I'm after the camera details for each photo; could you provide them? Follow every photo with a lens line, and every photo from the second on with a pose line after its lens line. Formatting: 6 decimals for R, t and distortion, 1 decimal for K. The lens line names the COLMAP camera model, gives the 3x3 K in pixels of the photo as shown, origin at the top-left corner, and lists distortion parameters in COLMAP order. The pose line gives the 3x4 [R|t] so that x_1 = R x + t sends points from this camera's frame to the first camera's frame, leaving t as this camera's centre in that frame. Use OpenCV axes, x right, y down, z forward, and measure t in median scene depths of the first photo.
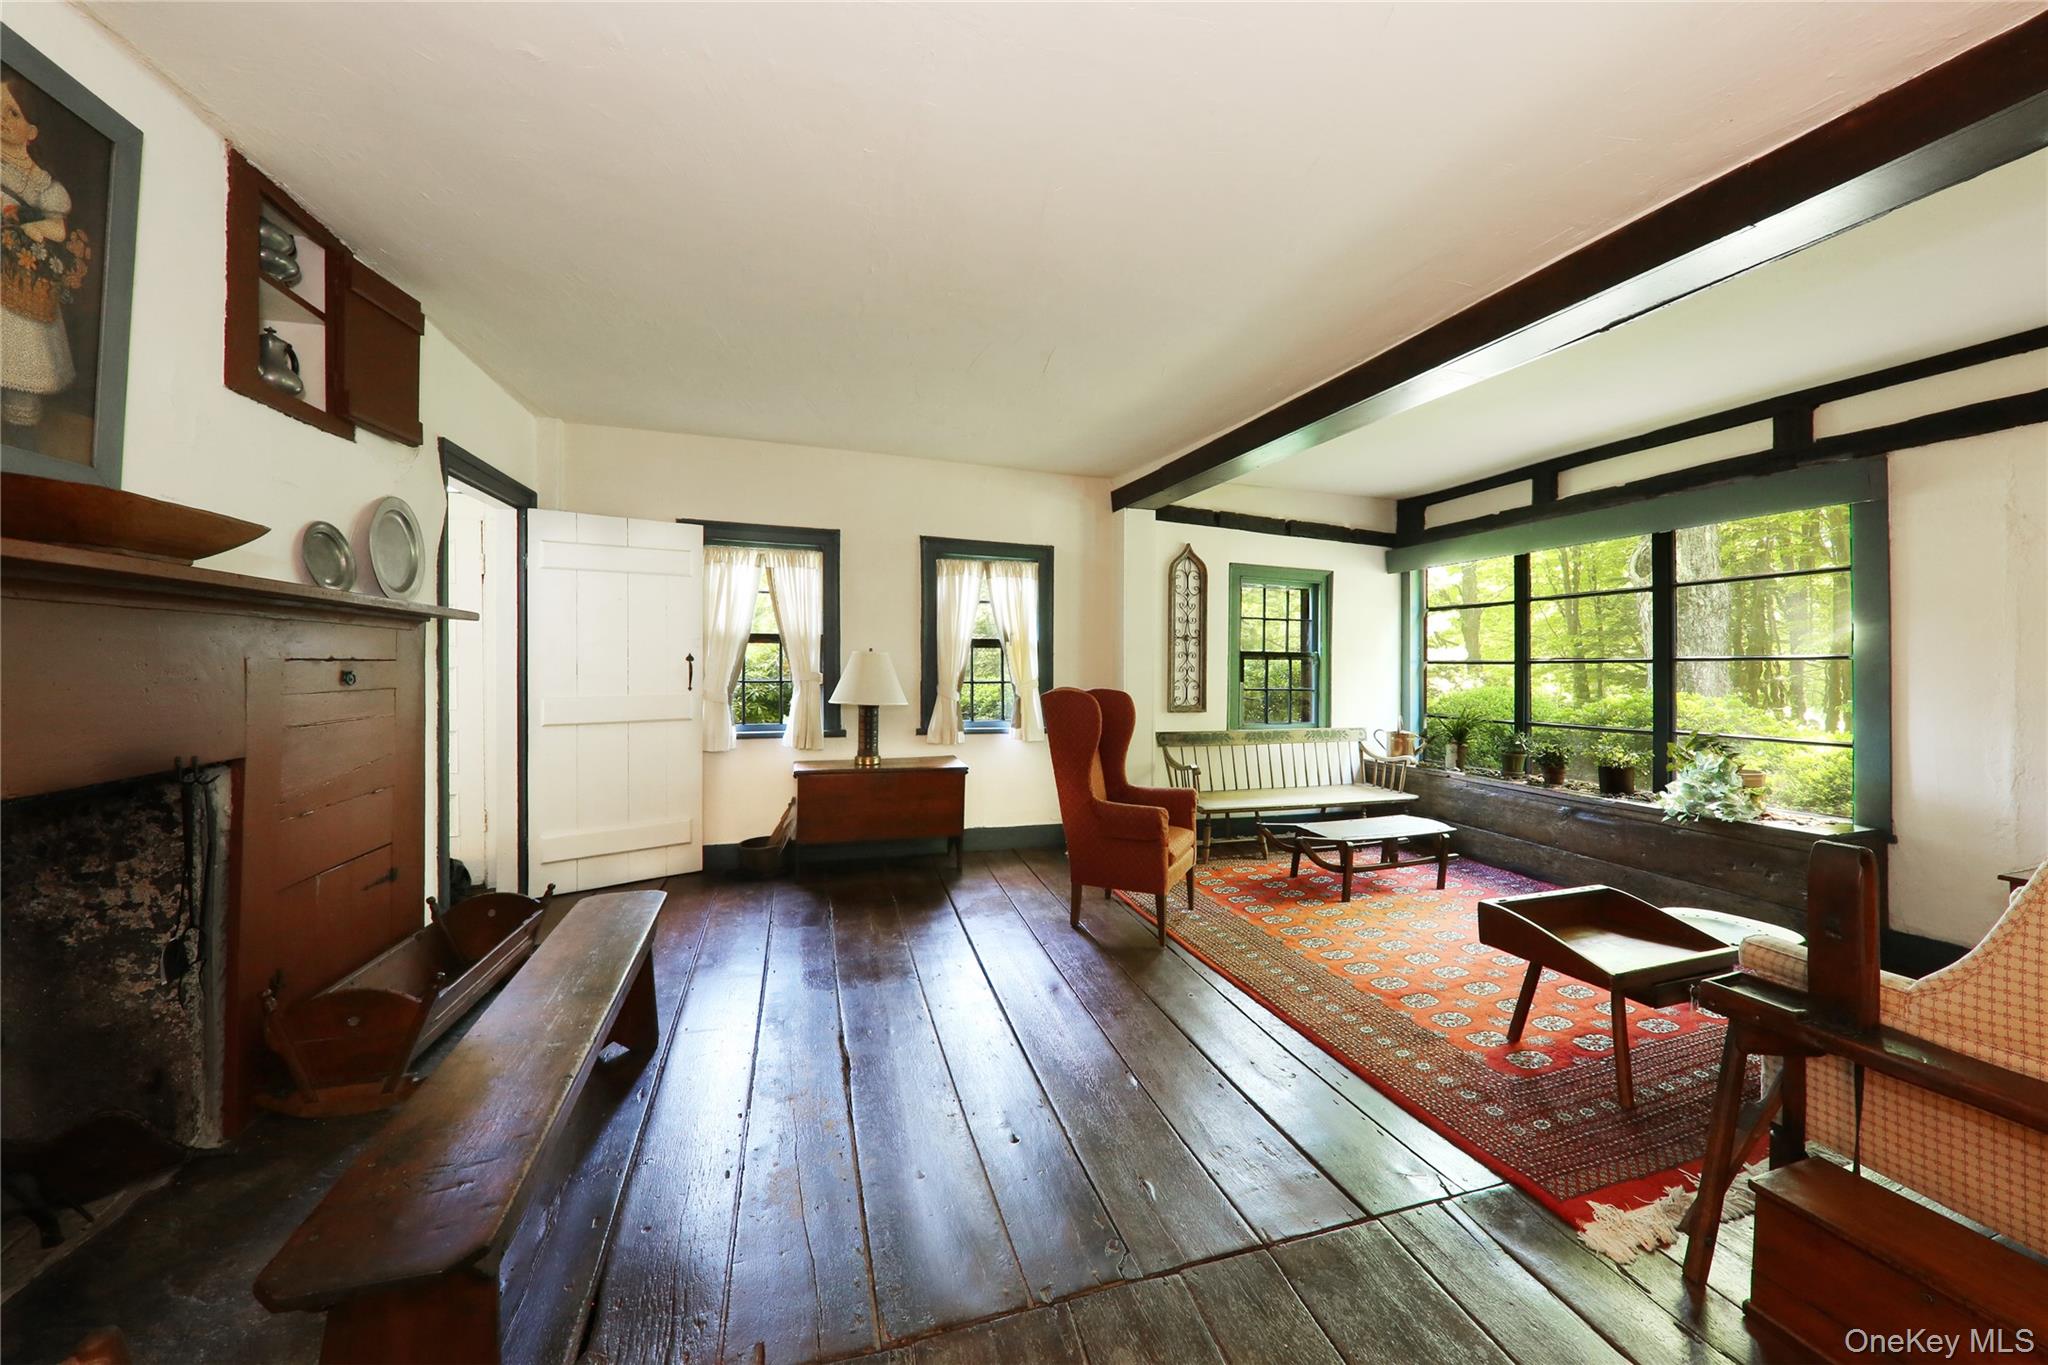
lens RADIAL K [[723.4, 0, 1047.6], [0, 723.4, 657.5], [0, 0, 1]] dist [-0.001257, -0.000193]
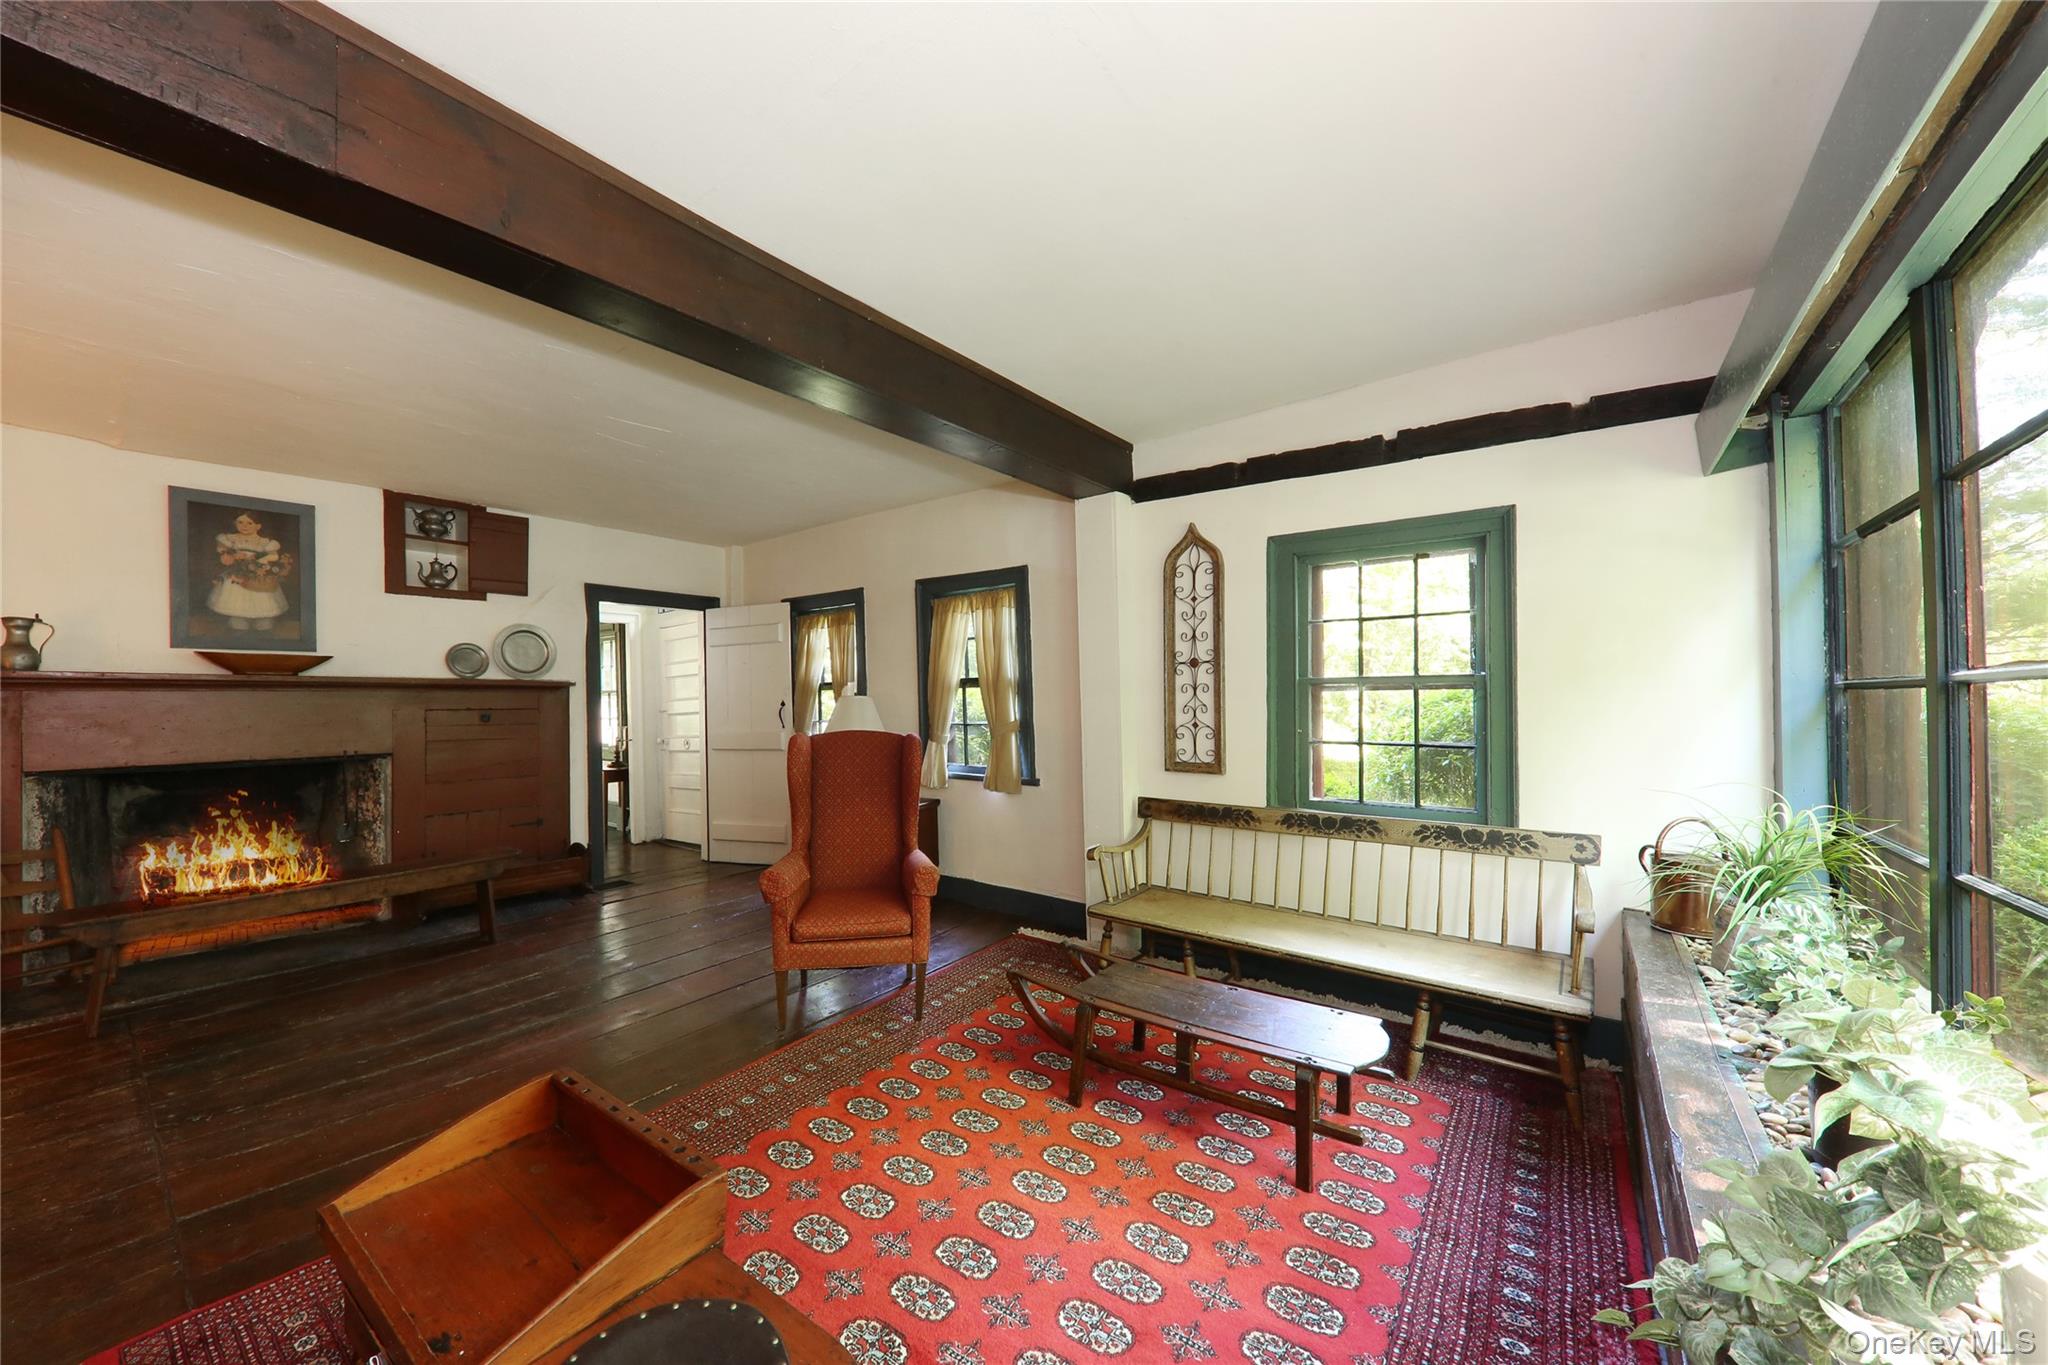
lens RADIAL K [[723.4, 0, 1018.3], [0, 723.4, 693.9], [0, 0, 1]] dist [-0.001257, -0.000193]
pose [[0.553202, -0.021808, -0.832761, 0.752398], [0.021182, 0.999702, -0.012109, 0.007451], [0.832778, -0.010941, 0.553500, 0.554052]]
